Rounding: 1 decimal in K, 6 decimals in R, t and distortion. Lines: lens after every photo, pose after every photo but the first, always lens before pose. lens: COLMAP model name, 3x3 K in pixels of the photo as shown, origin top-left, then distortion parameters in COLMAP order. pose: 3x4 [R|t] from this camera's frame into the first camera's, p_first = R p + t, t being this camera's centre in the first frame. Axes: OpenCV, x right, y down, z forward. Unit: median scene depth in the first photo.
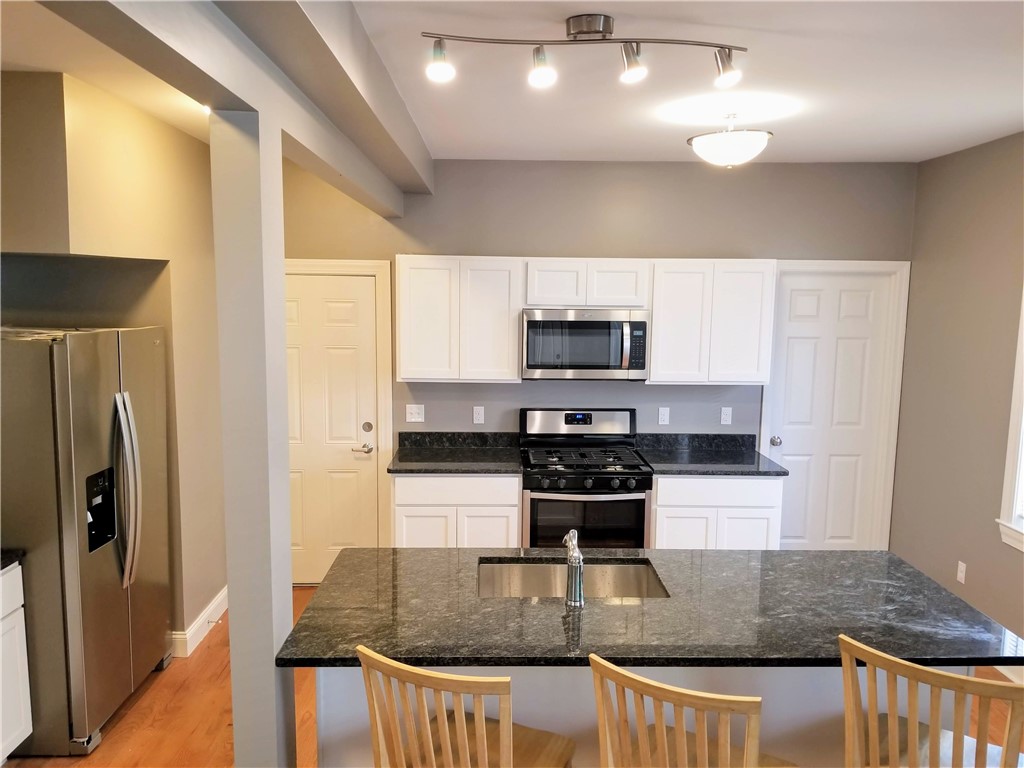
lens RADIAL K [[806.2, 0, 512.0], [0, 806.2, 384.0], [0, 0, 1]] dist [0.118087, -0.205226]
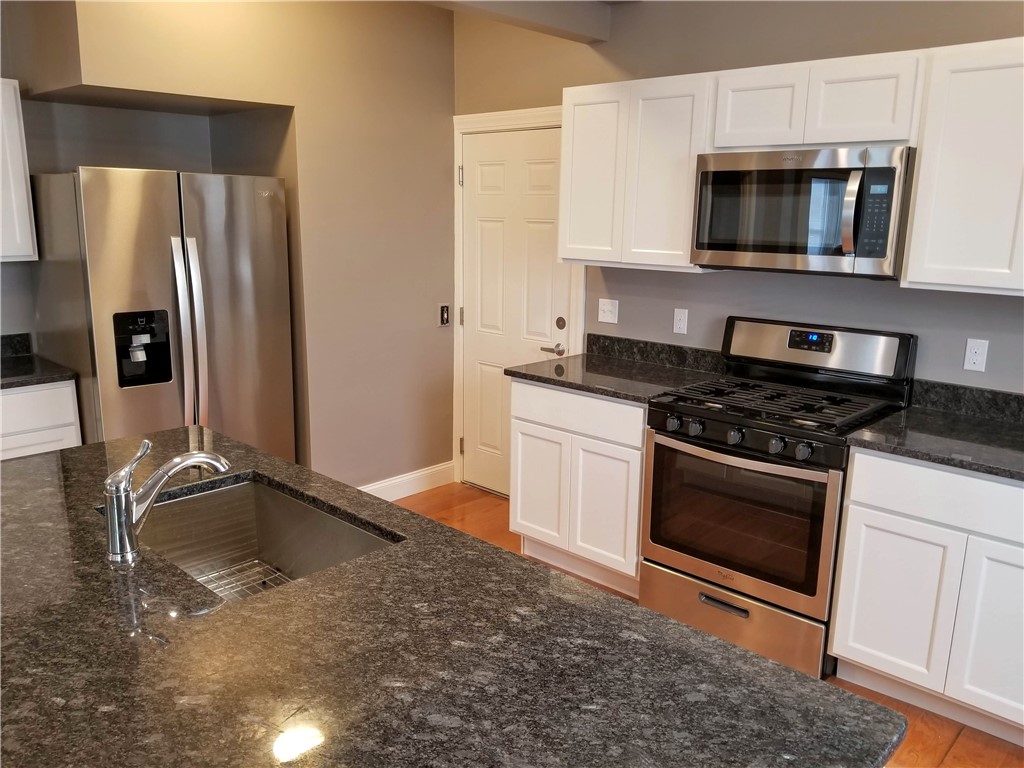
lens RADIAL K [[806.2, 0, 512.0], [0, 806.2, 384.0], [0, 0, 1]] dist [0.118087, -0.205226]
pose [[0.710915, 0.148599, -0.687399, 0.352921], [-0.091220, 0.988649, 0.119382, 0.021895], [0.697337, -0.022166, 0.716401, 0.394770]]
